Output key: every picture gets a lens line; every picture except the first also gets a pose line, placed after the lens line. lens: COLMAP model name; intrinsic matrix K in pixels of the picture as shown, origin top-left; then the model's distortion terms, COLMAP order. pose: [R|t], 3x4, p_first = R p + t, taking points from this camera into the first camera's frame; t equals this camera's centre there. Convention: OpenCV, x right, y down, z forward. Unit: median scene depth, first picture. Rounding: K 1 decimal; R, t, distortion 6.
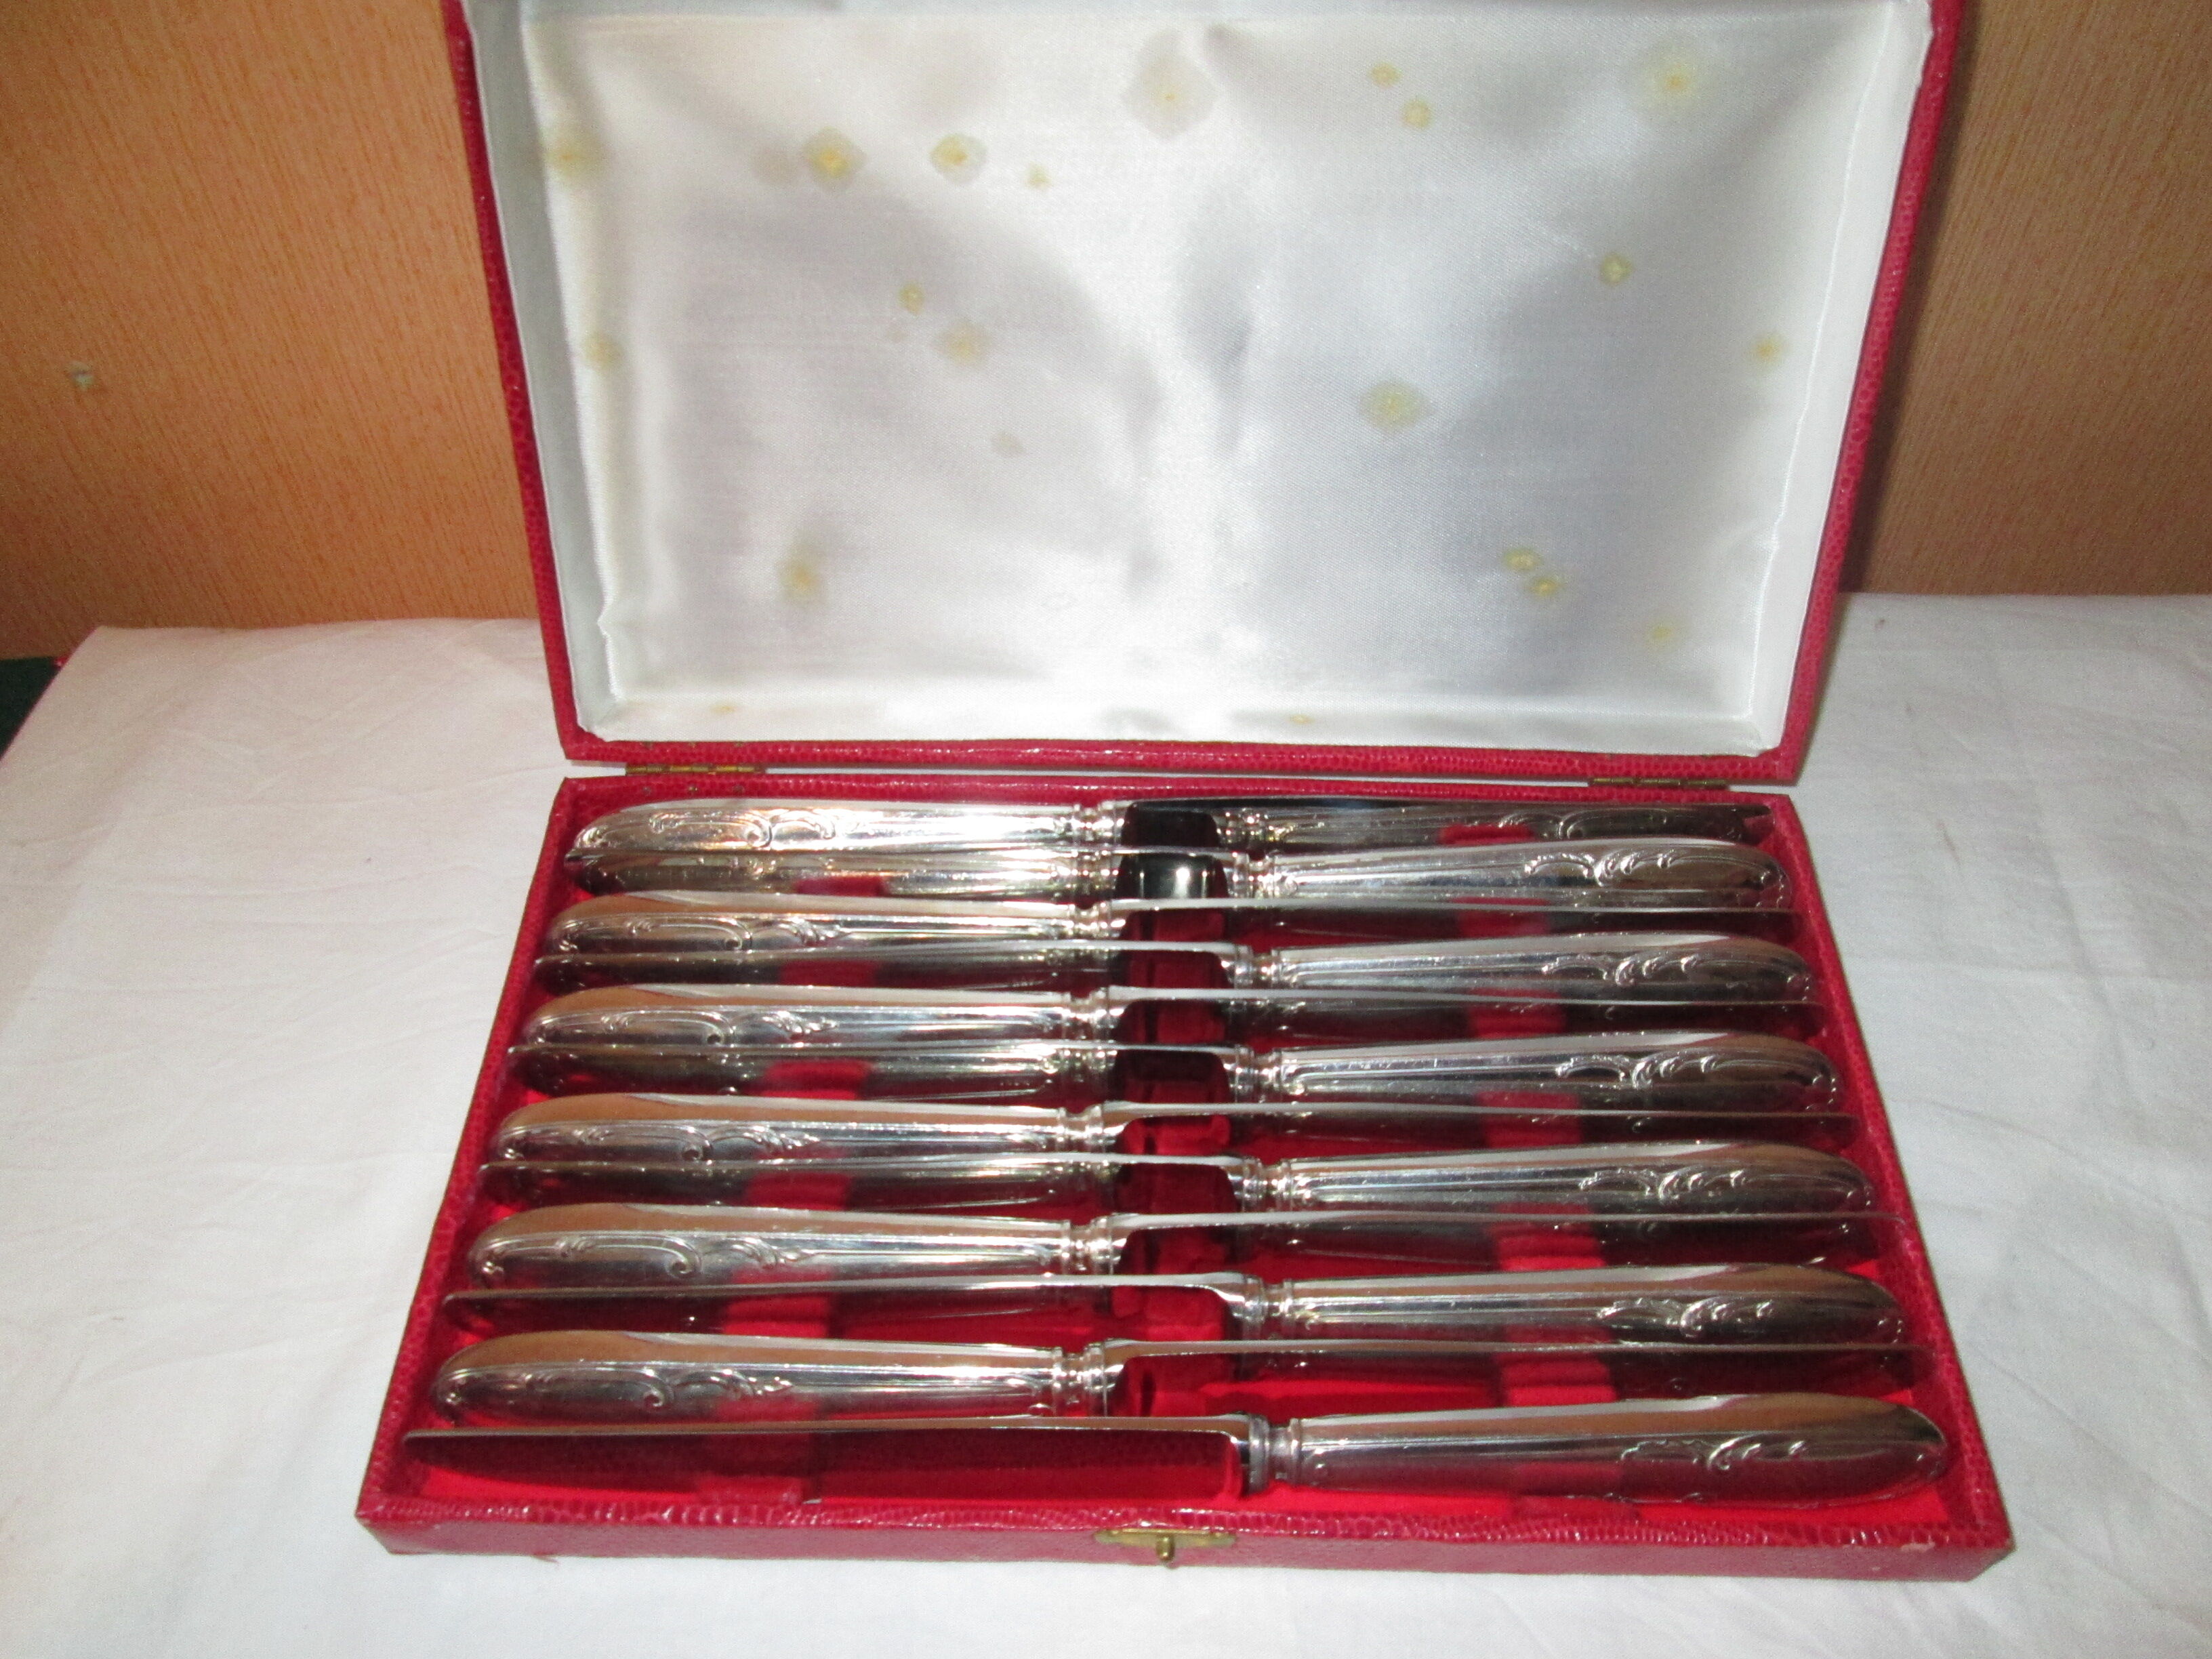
lens RADIAL K [[1895.5, 0, 1084.1], [0, 1895.5, 822.7], [0, 0, 1]] dist [0.001811, 0.002761]
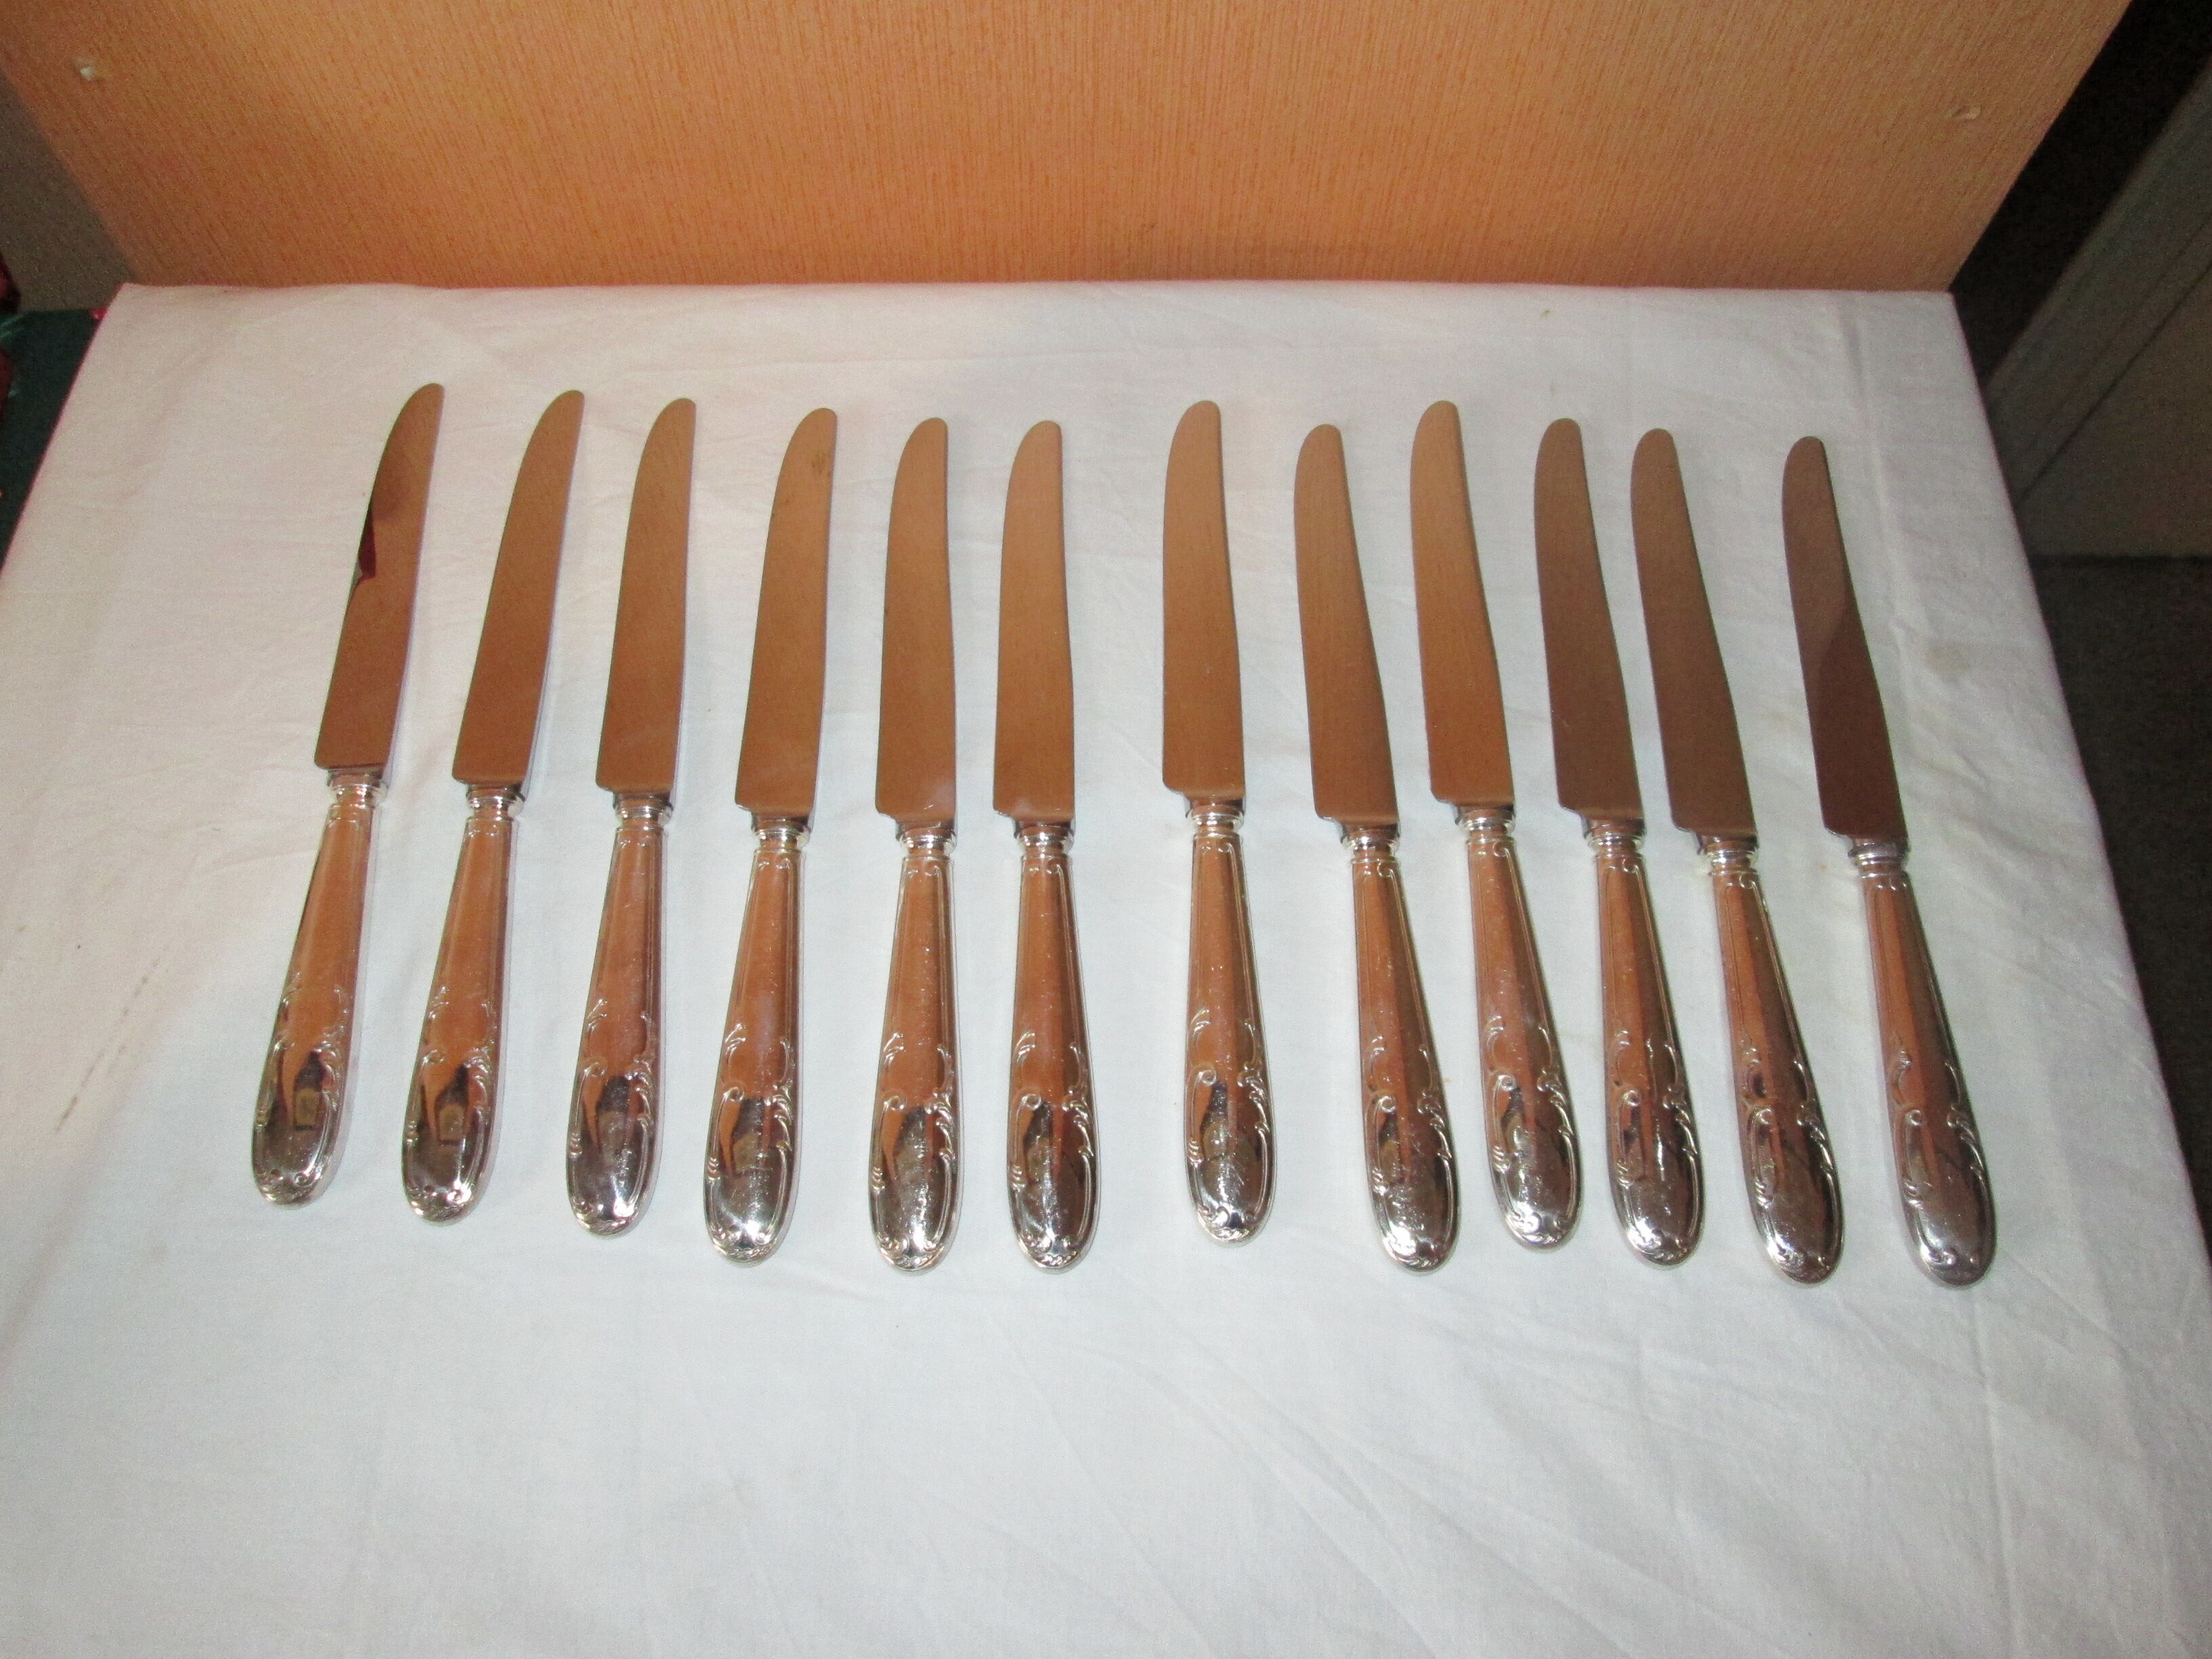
lens RADIAL K [[1895.5, 0, 1125.3], [0, 1895.5, 822.4], [0, 0, 1]] dist [0.001811, 0.002761]
pose [[0.999516, 0.015195, 0.027154, 0.107566], [-0.021893, 0.963530, 0.266704, -0.108810], [-0.022111, -0.267169, 0.963396, -0.305987]]
